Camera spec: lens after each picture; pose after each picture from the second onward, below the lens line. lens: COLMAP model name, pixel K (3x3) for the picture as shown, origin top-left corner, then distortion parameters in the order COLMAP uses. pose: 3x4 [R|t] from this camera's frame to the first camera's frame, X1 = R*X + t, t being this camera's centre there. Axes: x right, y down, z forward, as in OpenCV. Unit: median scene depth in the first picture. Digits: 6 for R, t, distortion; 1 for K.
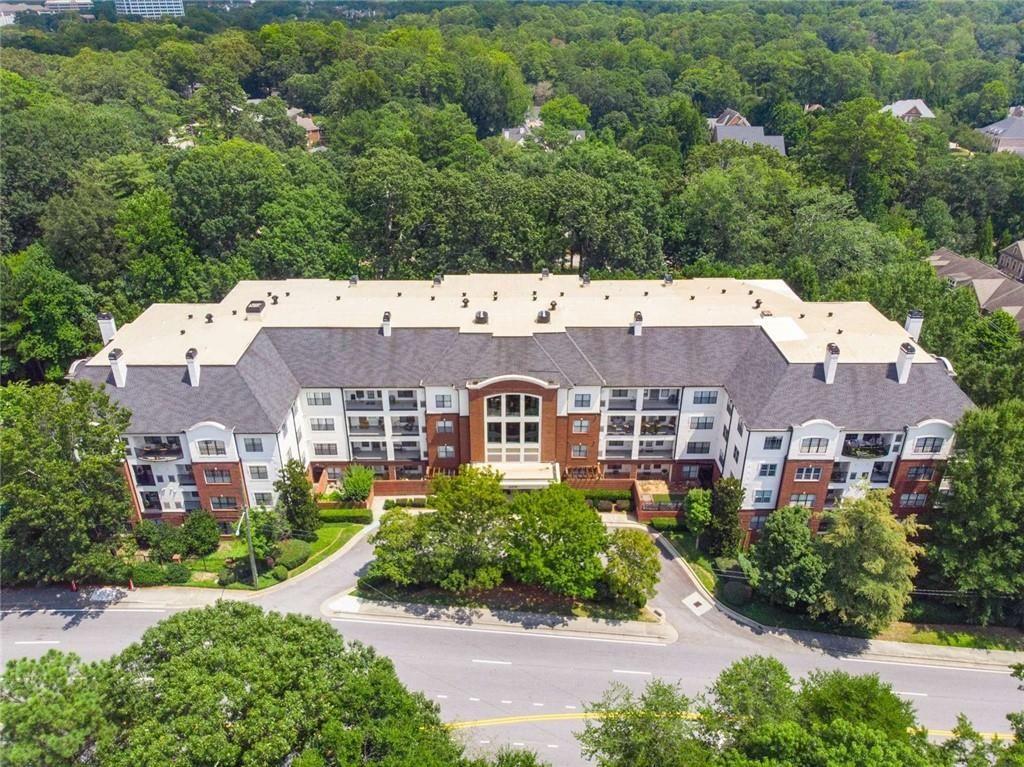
lens RADIAL K [[743.1, 0, 516.8], [0, 743.1, 385.0], [0, 0, 1]] dist [-0.020445, 0.015981]
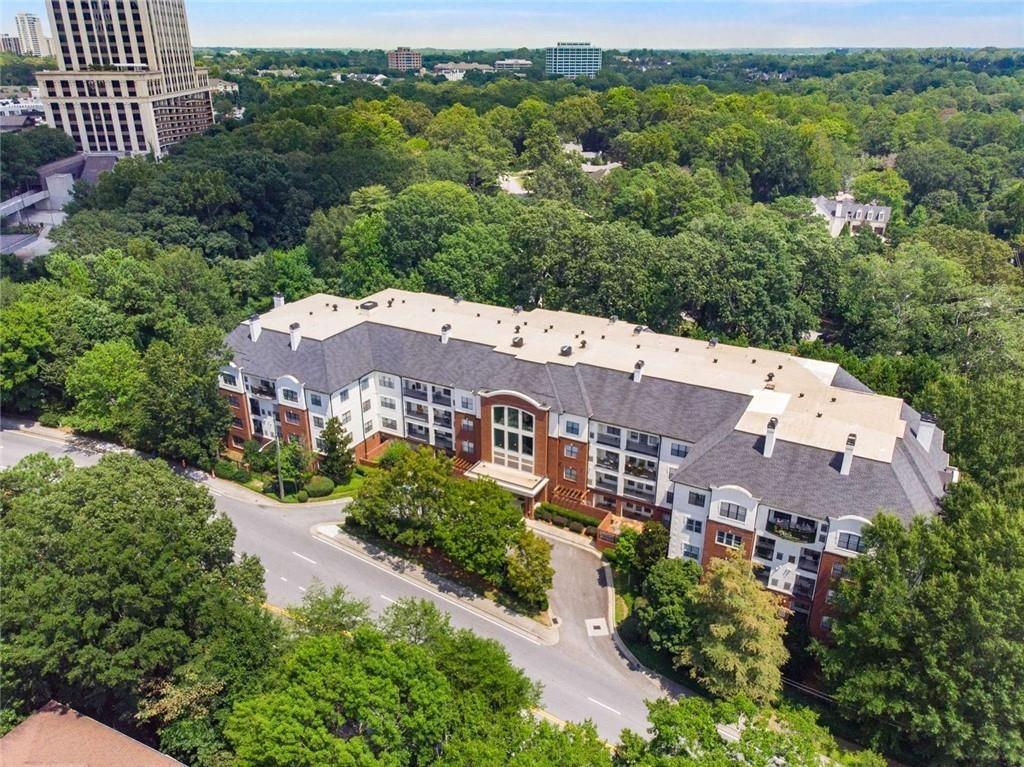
lens RADIAL K [[743.1, 0, 502.8], [0, 743.1, 382.1], [0, 0, 1]] dist [-0.020445, 0.015981]
pose [[0.879510, 0.193801, -0.434629, 0.467627], [-0.225018, 0.974129, -0.020980, 0.000554], [0.419319, 0.116251, 0.900365, -0.065744]]
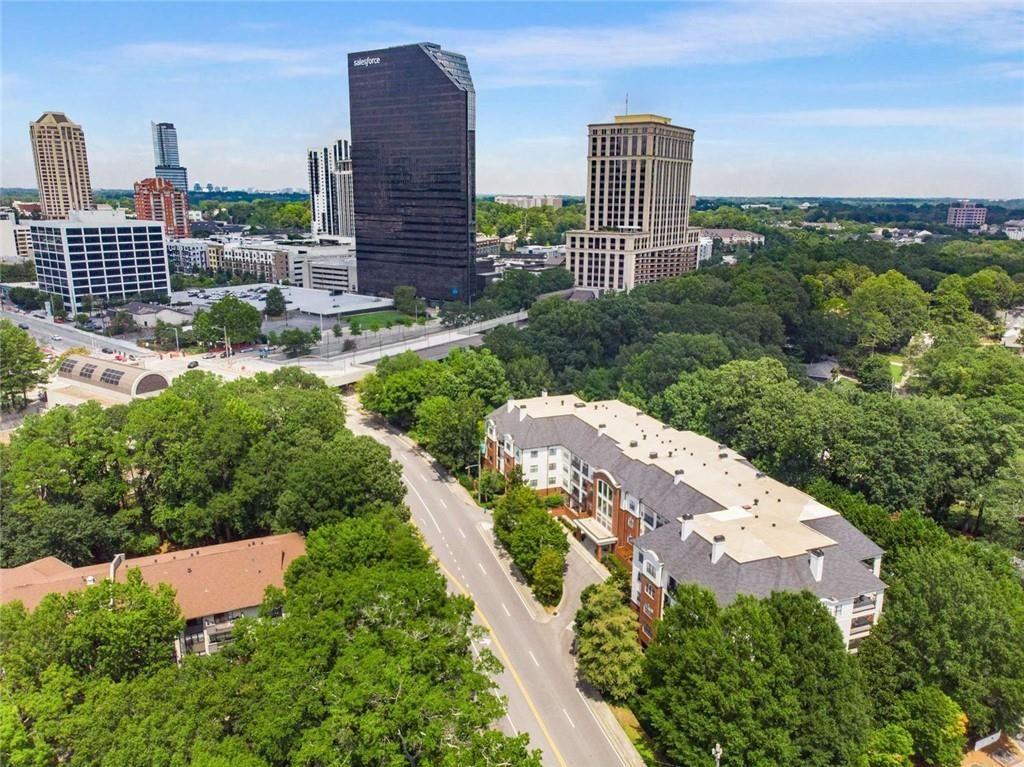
lens RADIAL K [[743.1, 0, 520.2], [0, 743.1, 388.6], [0, 0, 1]] dist [-0.020445, 0.015981]
pose [[0.349576, 0.230009, -0.908236, 1.402671], [-0.440432, 0.895951, 0.057377, -0.191117], [0.826932, 0.379959, 0.414506, 0.035632]]
